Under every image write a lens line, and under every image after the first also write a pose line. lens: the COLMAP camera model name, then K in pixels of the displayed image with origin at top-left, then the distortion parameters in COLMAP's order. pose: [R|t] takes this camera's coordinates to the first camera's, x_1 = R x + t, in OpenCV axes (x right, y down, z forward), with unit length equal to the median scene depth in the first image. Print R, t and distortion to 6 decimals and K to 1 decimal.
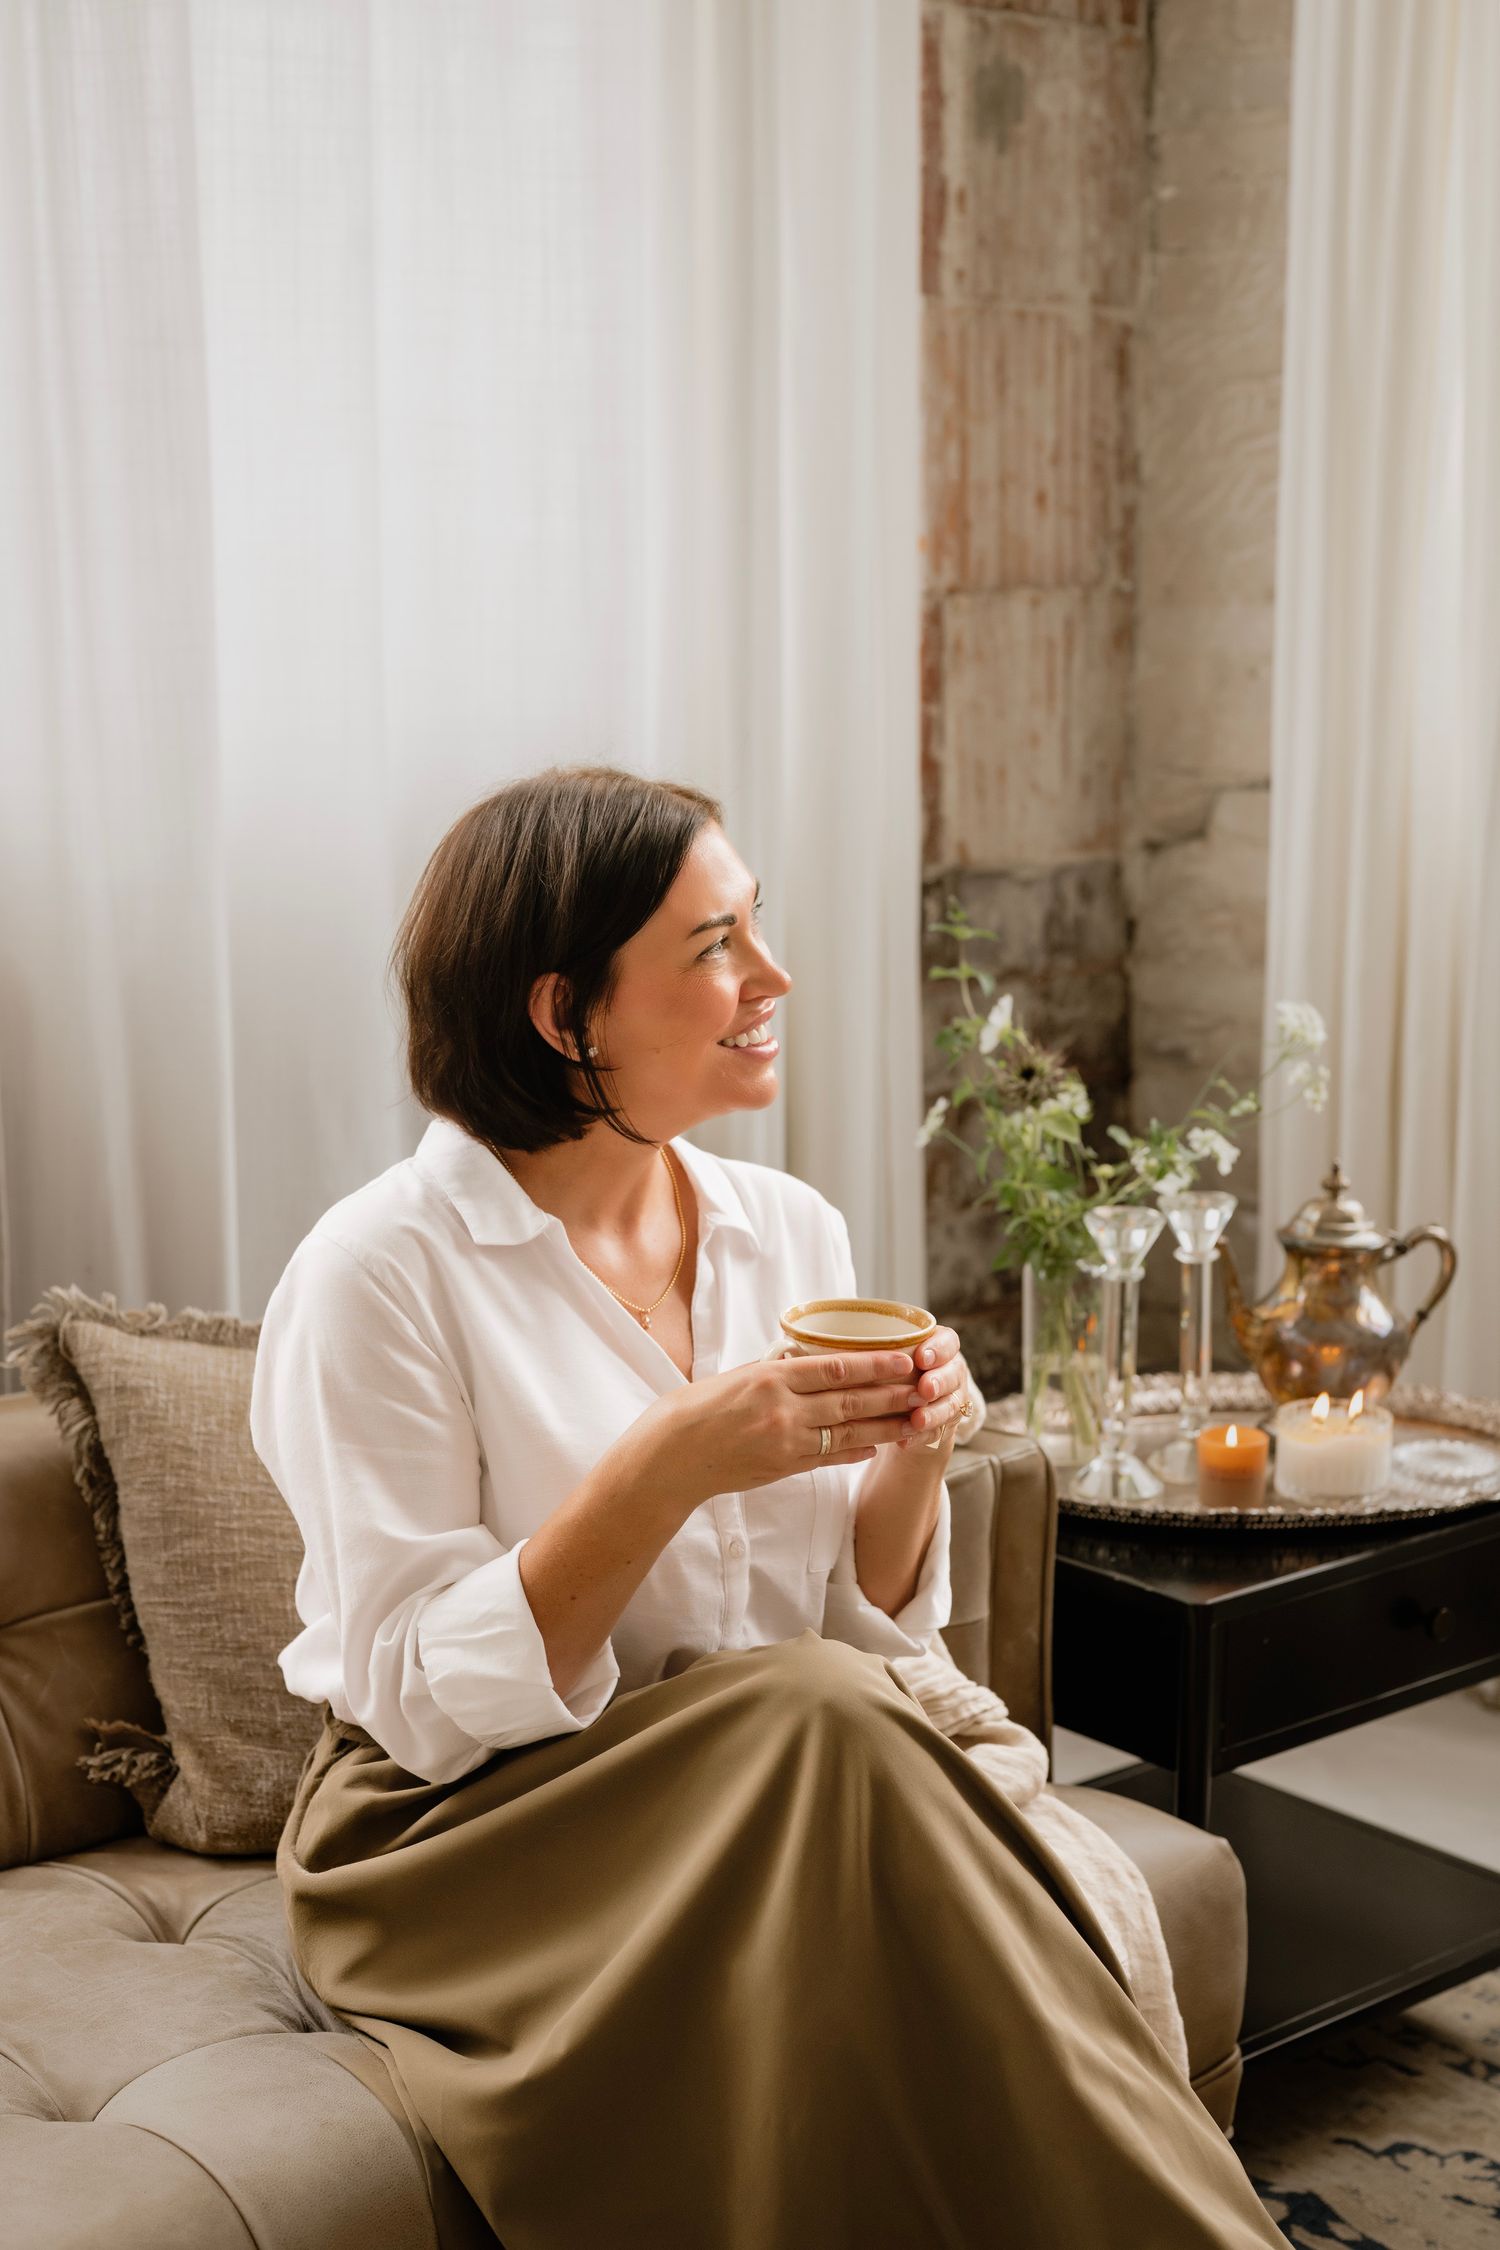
lens RADIAL K [[3153.6, 0, 765.5], [0, 3153.6, 1102.0], [0, 0, 1]] dist [-0.007615, 0.000000]
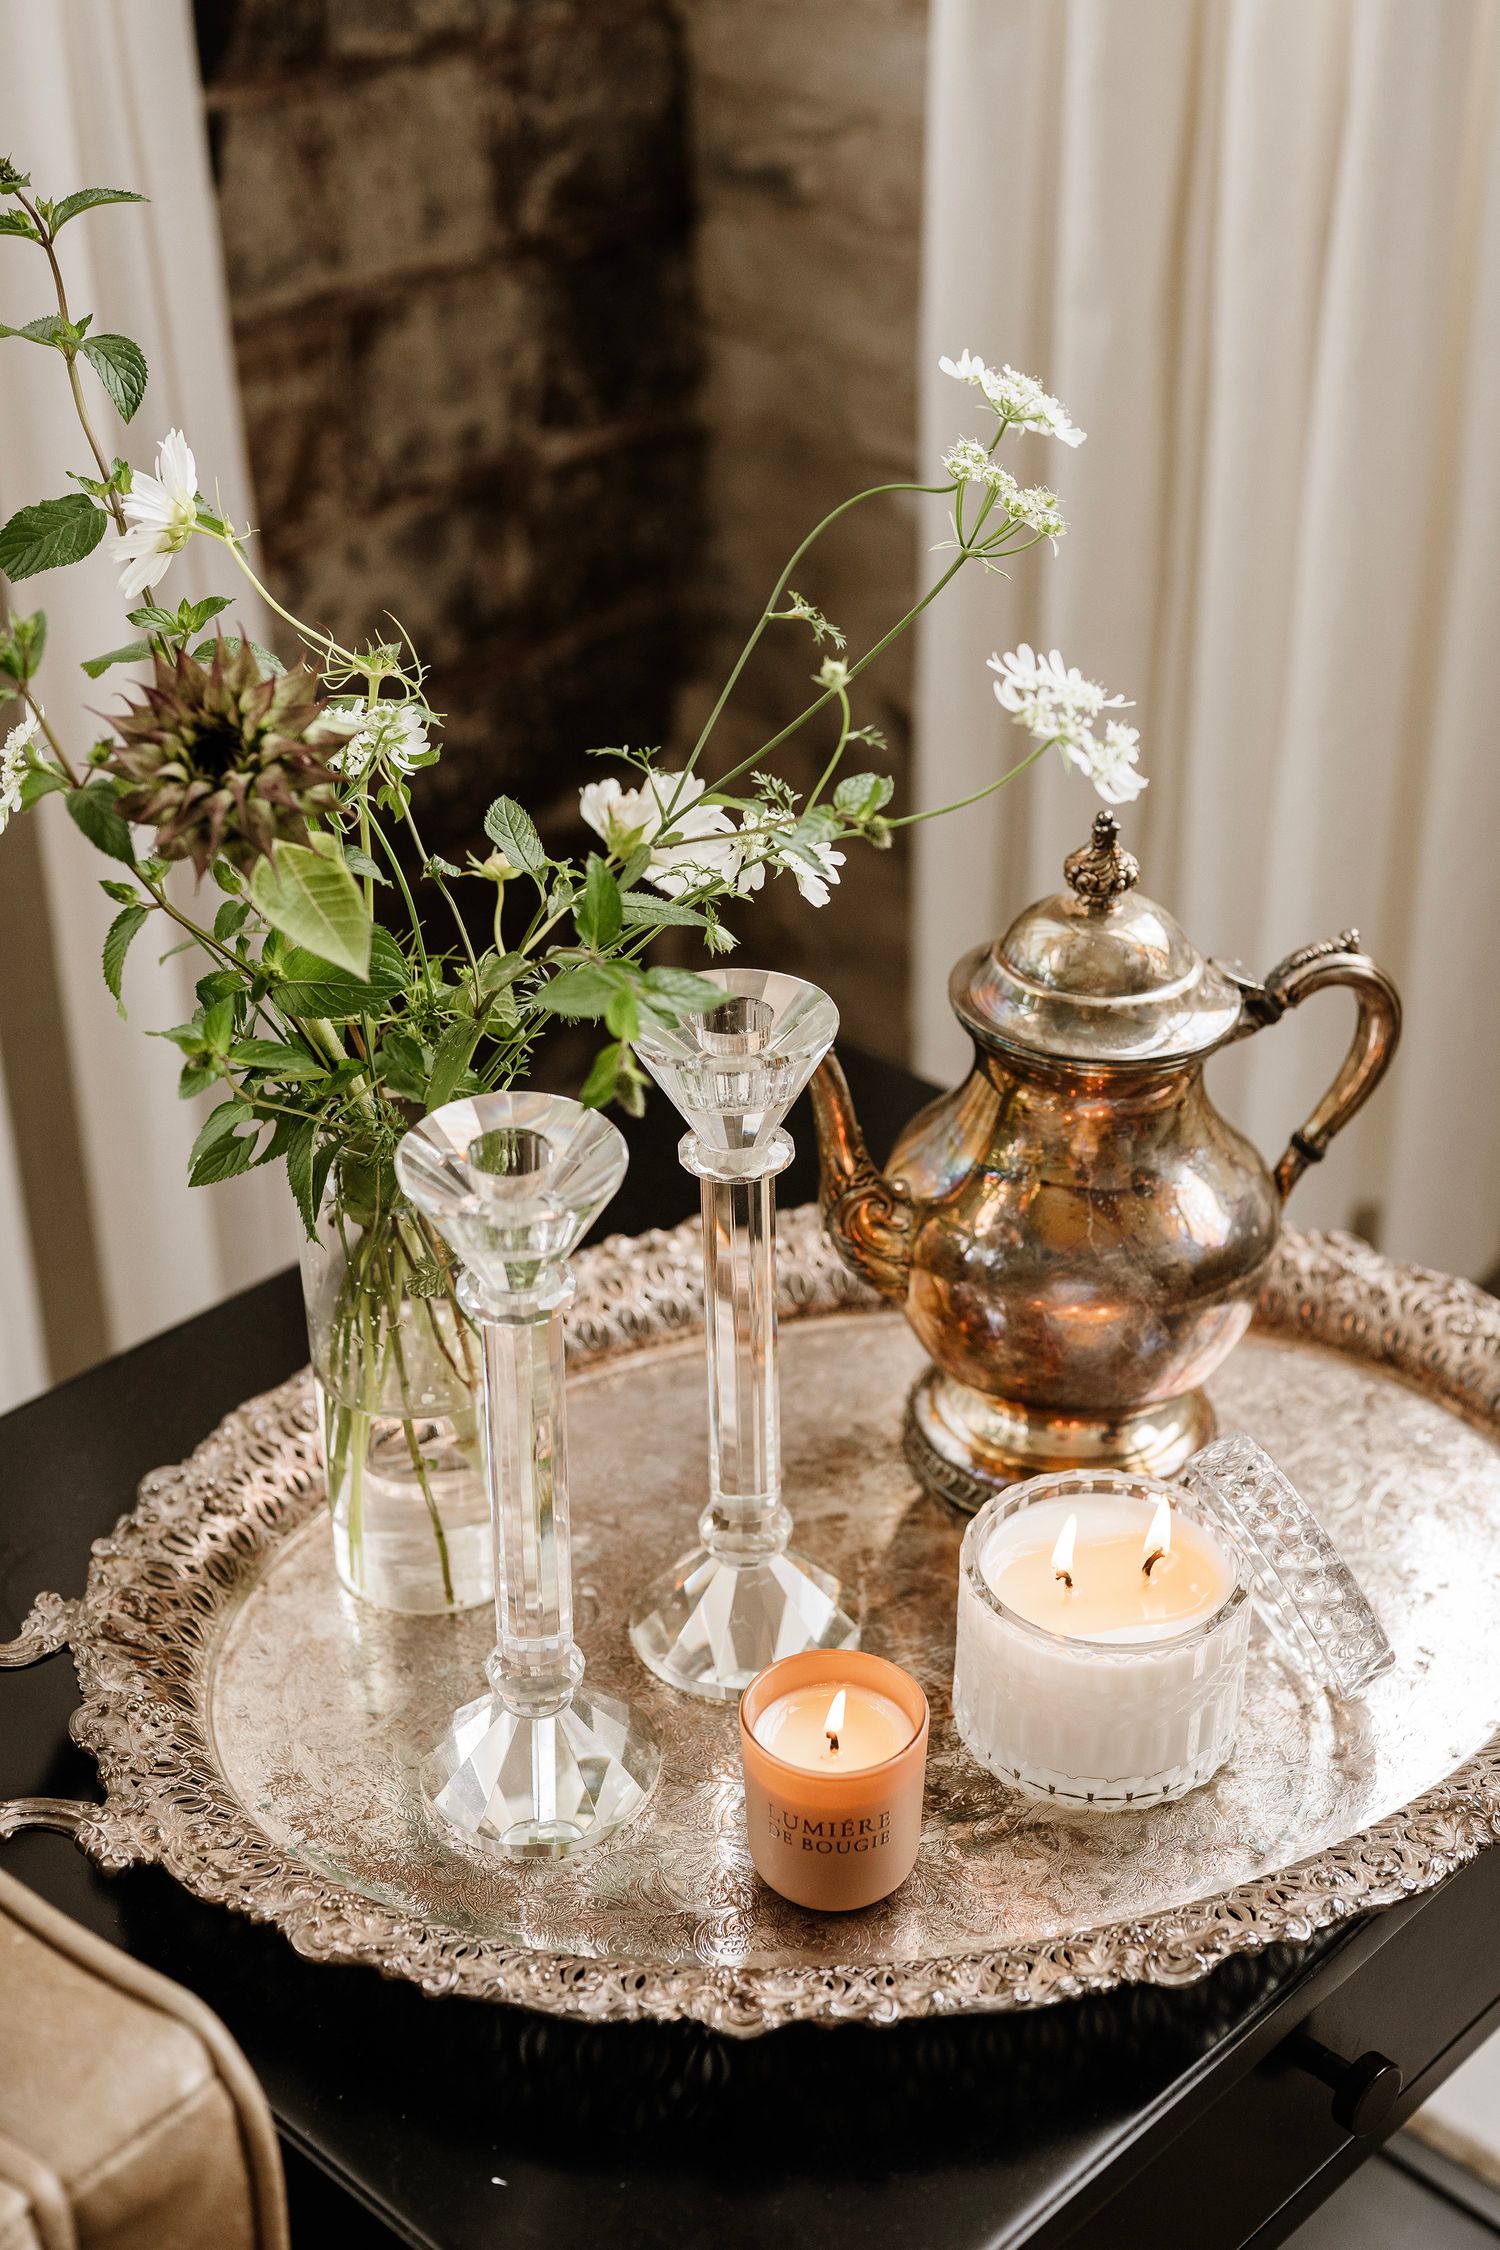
lens RADIAL K [[3153.6, 0, 754.1], [0, 3153.6, 1105.7], [0, 0, 1]] dist [-0.007615, 0.000000]
pose [[0.994887, -0.059297, 0.081749, 0.105320], [0.026628, 0.934852, 0.354038, -0.081657], [-0.097416, -0.350051, 0.931651, 0.634180]]
